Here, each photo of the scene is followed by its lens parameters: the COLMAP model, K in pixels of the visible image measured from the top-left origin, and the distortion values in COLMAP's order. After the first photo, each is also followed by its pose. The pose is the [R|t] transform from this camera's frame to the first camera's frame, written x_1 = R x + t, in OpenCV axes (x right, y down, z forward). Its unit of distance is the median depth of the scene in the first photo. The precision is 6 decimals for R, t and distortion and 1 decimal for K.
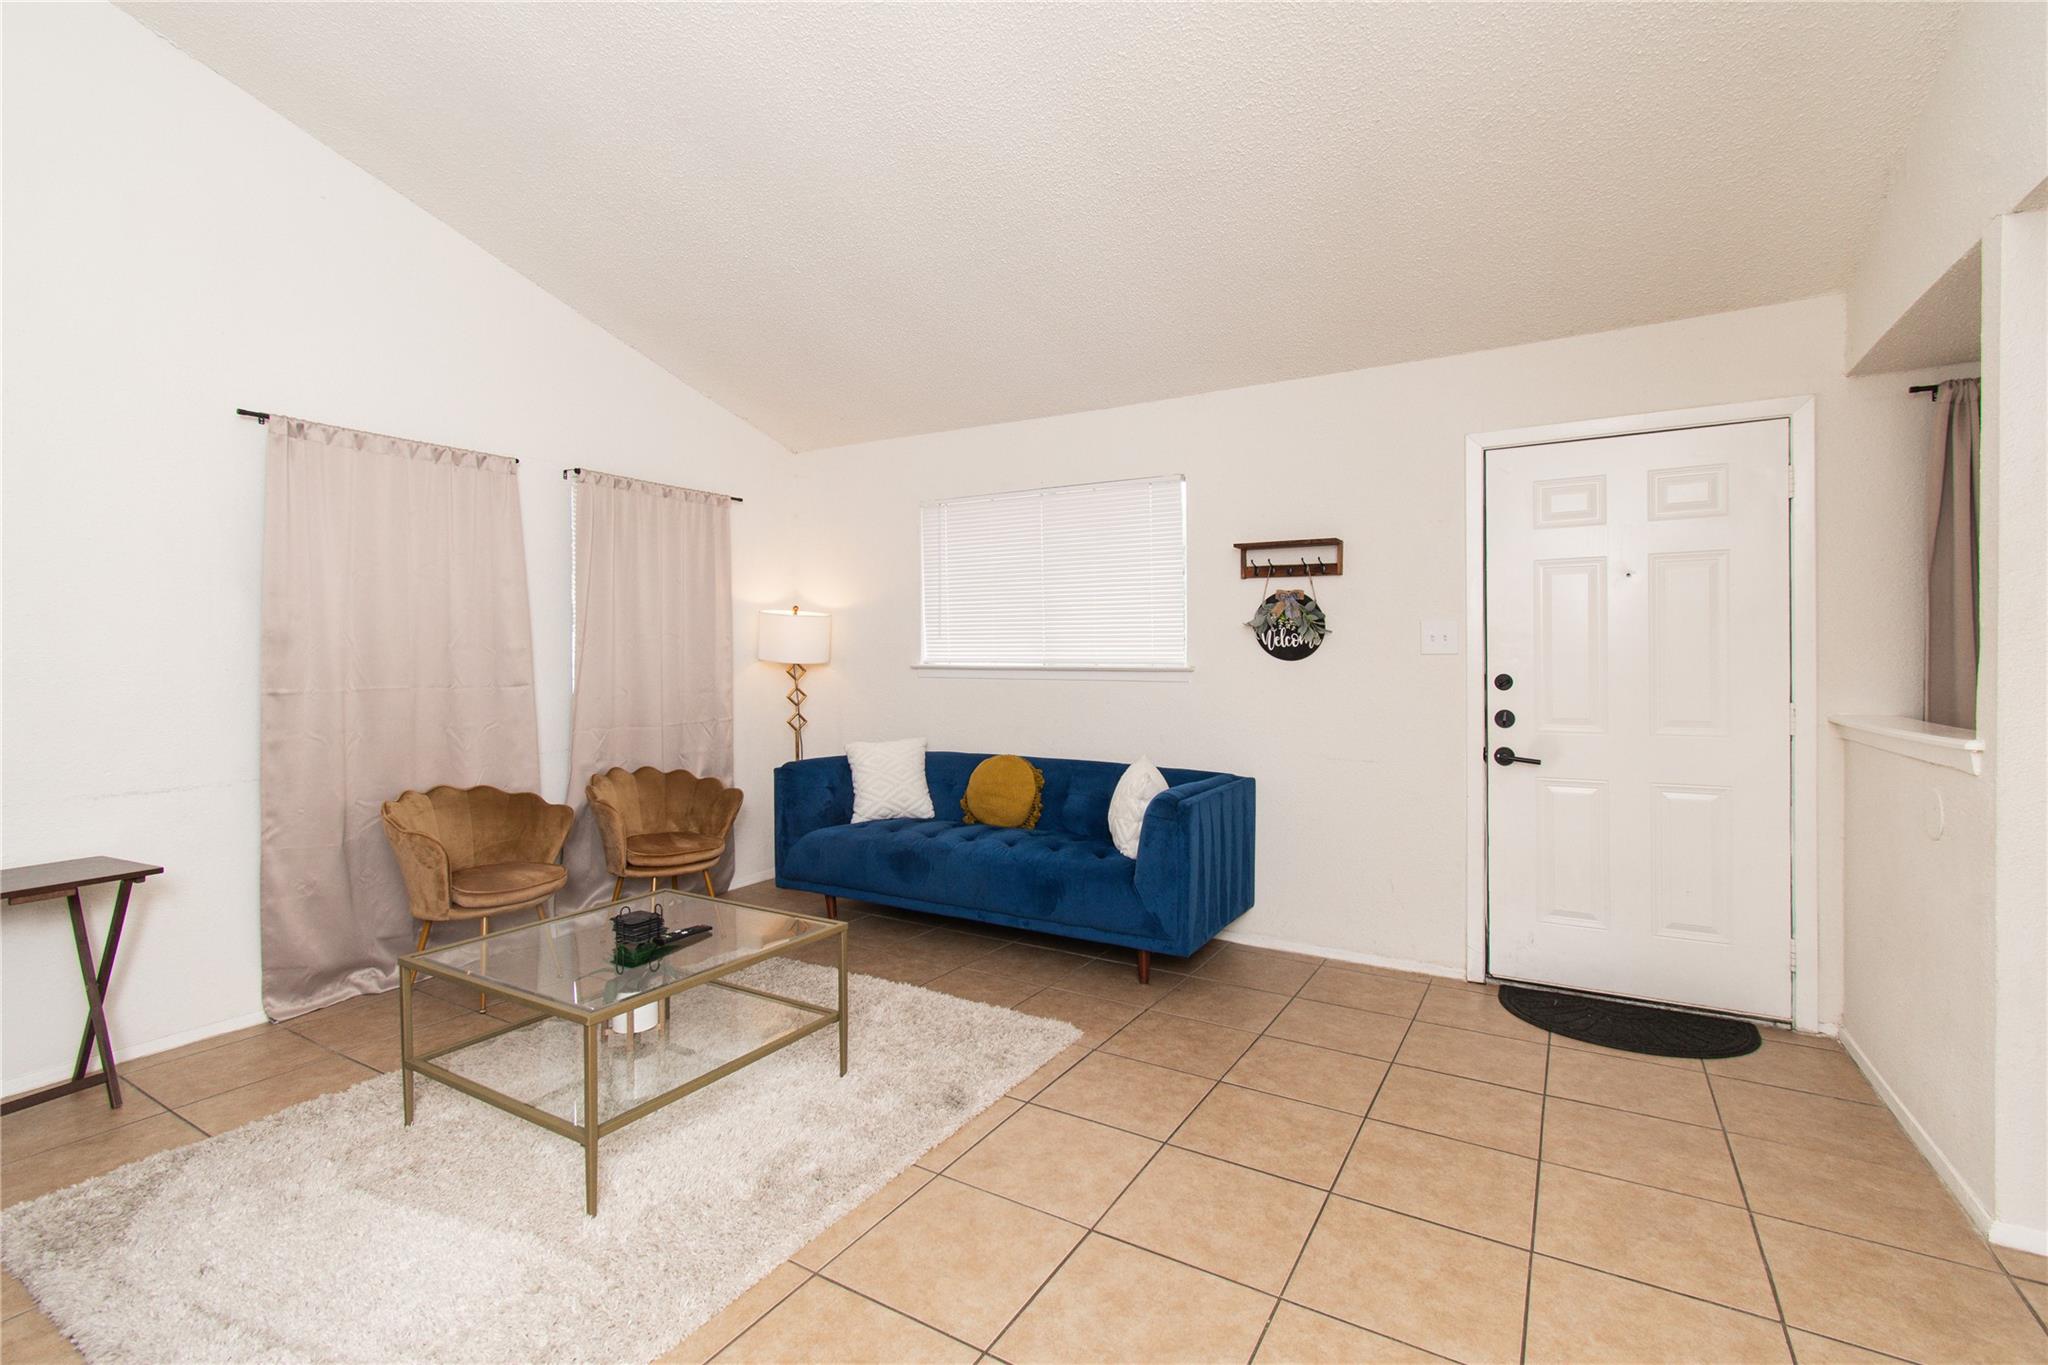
lens RADIAL K [[905.0, 0, 1020.2], [0, 905.0, 655.5], [0, 0, 1]] dist [-0.000860, -0.000018]
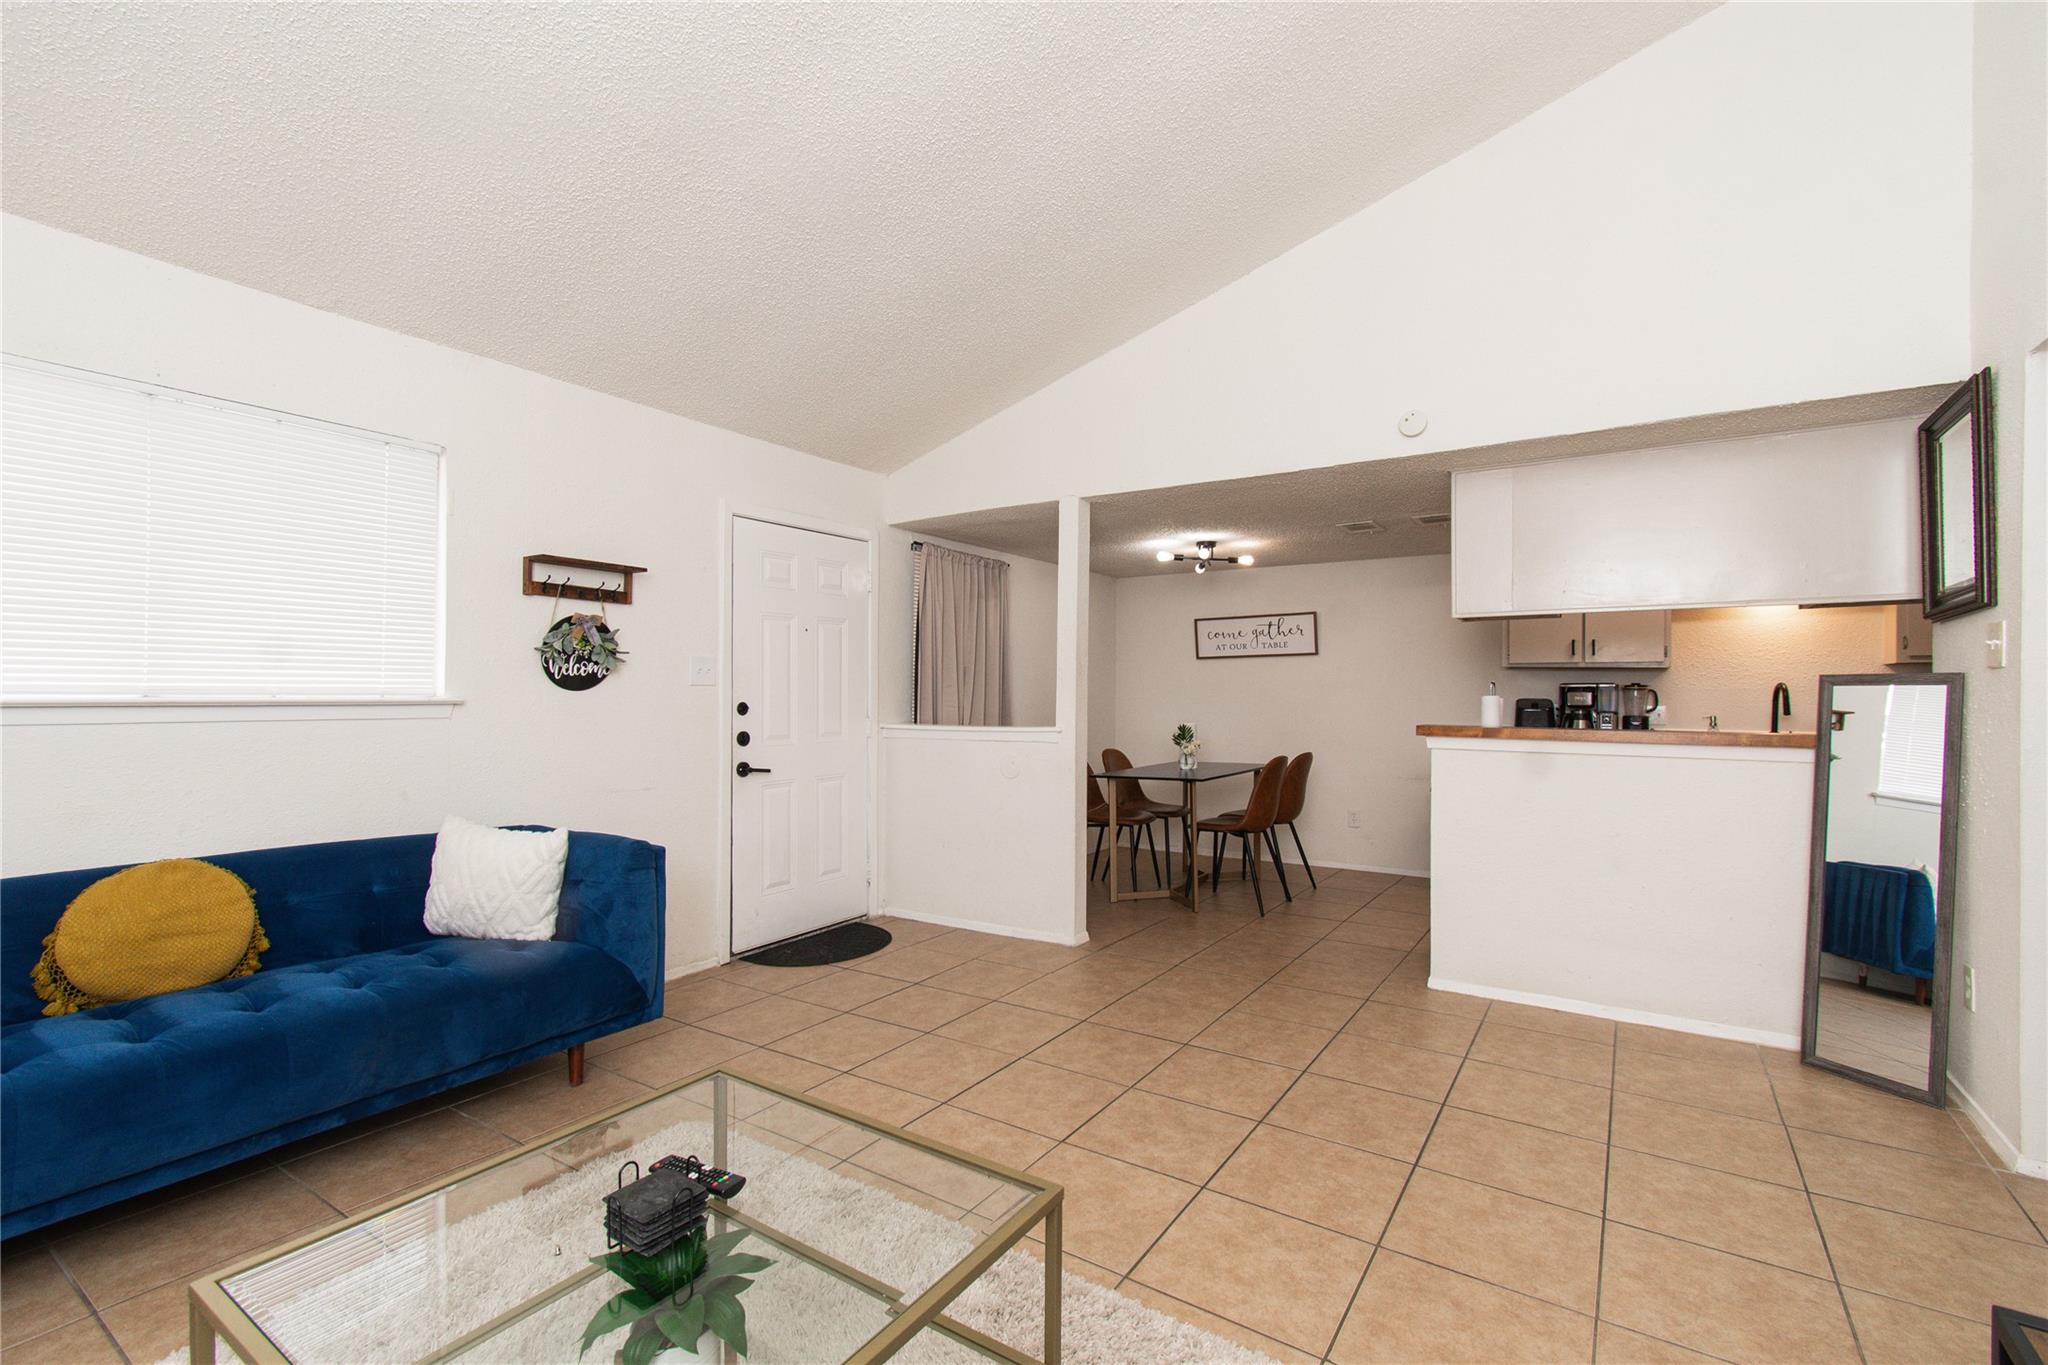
lens RADIAL K [[909.2, 0, 1024.0], [0, 909.2, 682.5], [0, 0, 1]] dist [0.000809, 0.000132]
pose [[0.044591, 0.013117, 0.998919, -0.634811], [-0.003949, 0.999908, -0.012954, 0.007920], [-0.998998, -0.003367, 0.044639, 0.532095]]
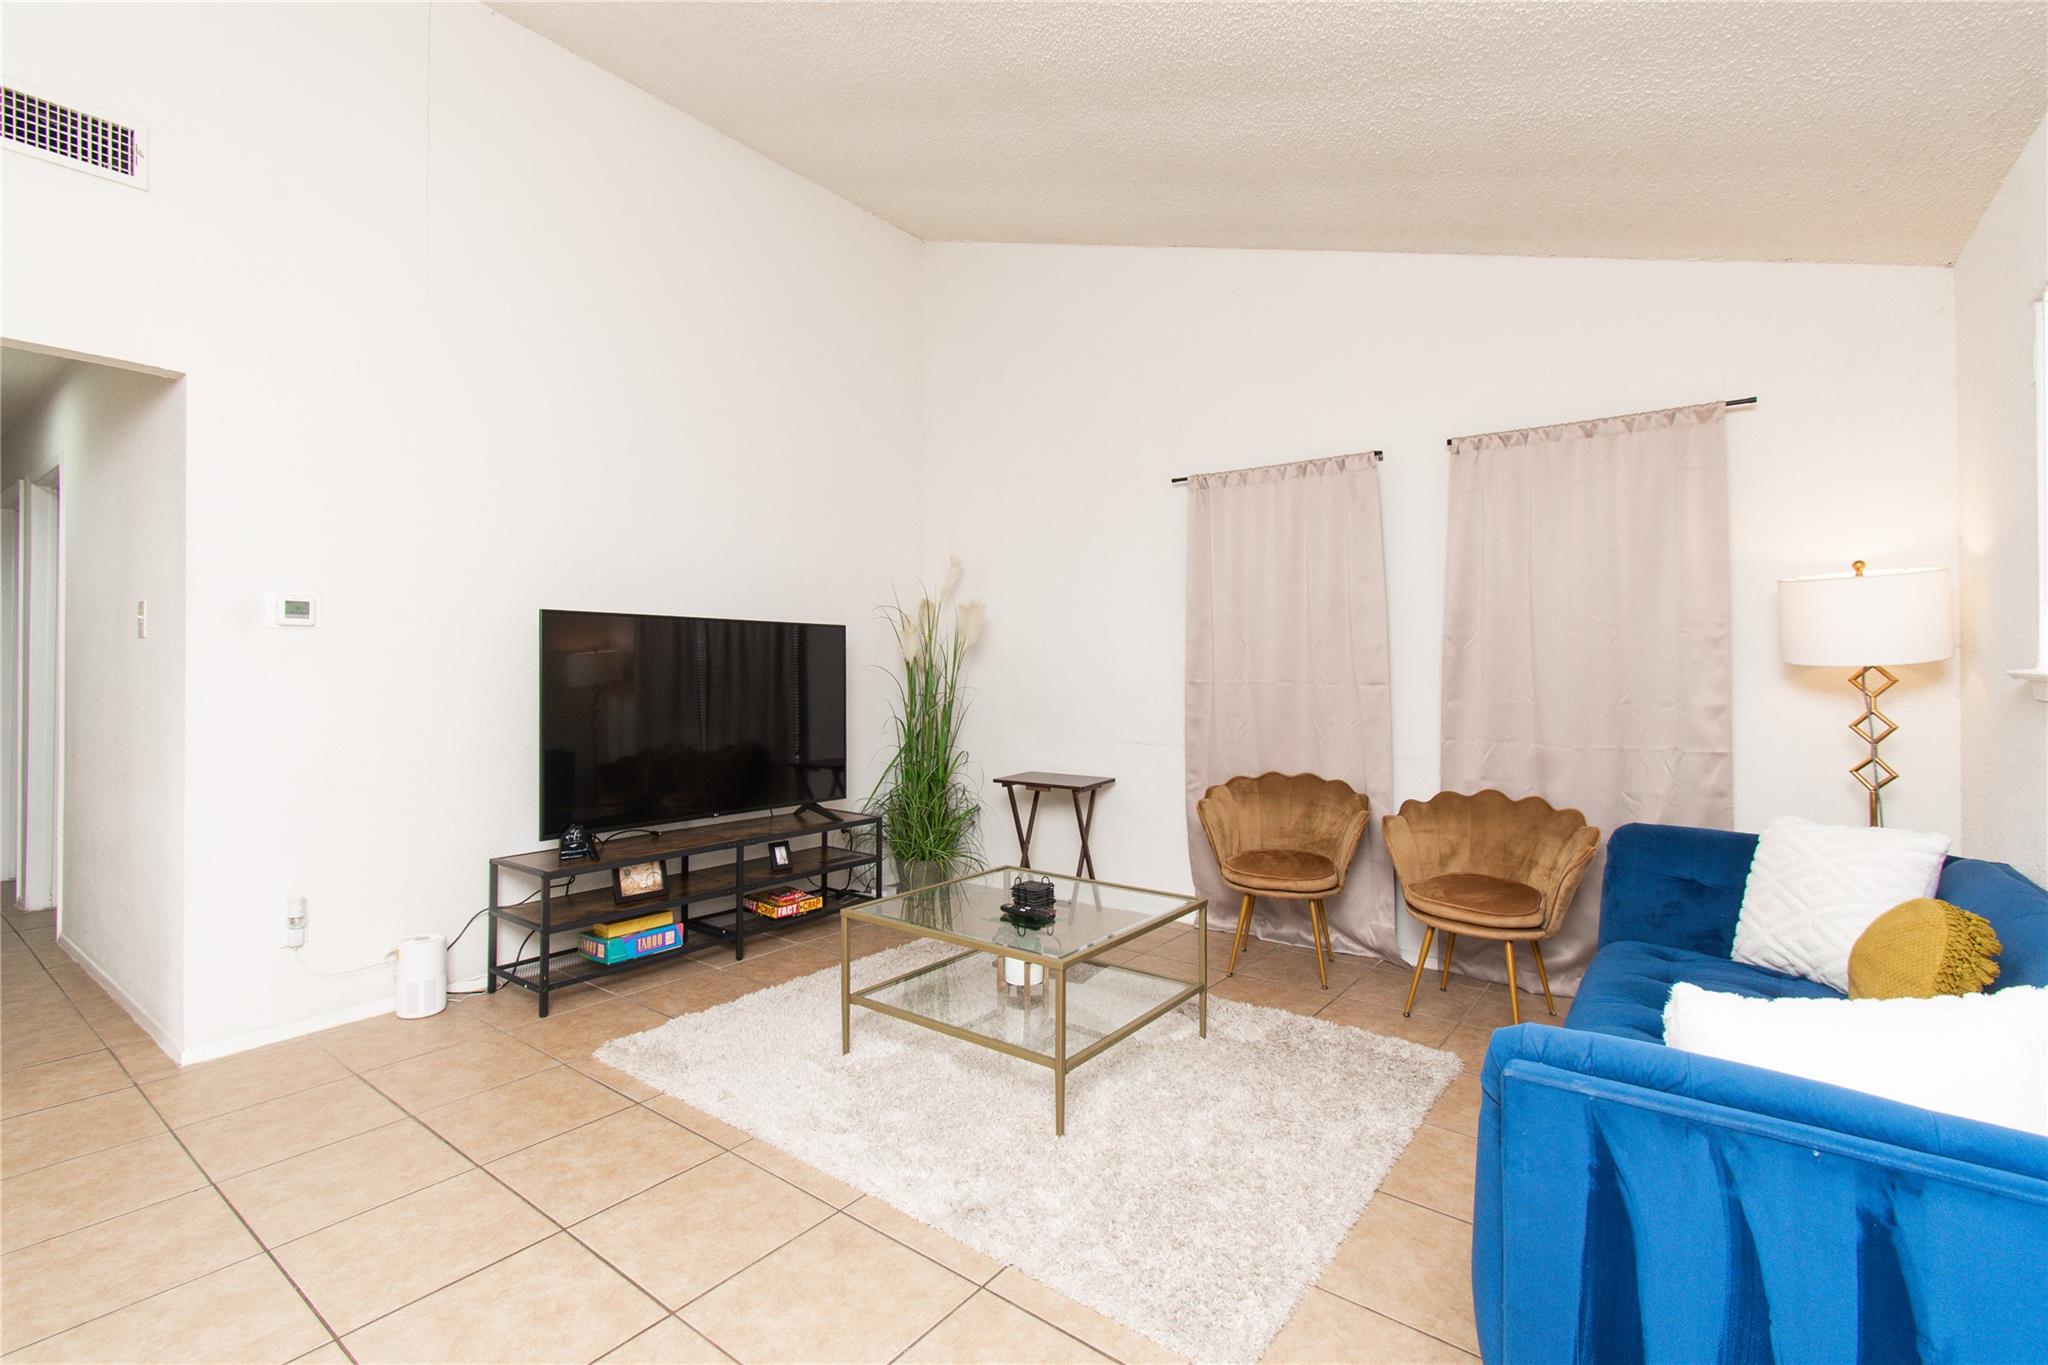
lens RADIAL K [[932.4, 0, 1013.0], [0, 932.4, 645.3], [0, 0, 1]] dist [0.002870, 0.000252]
pose [[-0.105551, -0.013887, -0.994317, 0.500329], [-0.000999, 0.999903, -0.013859, 0.005559], [0.994413, -0.000470, -0.105555, 0.754876]]
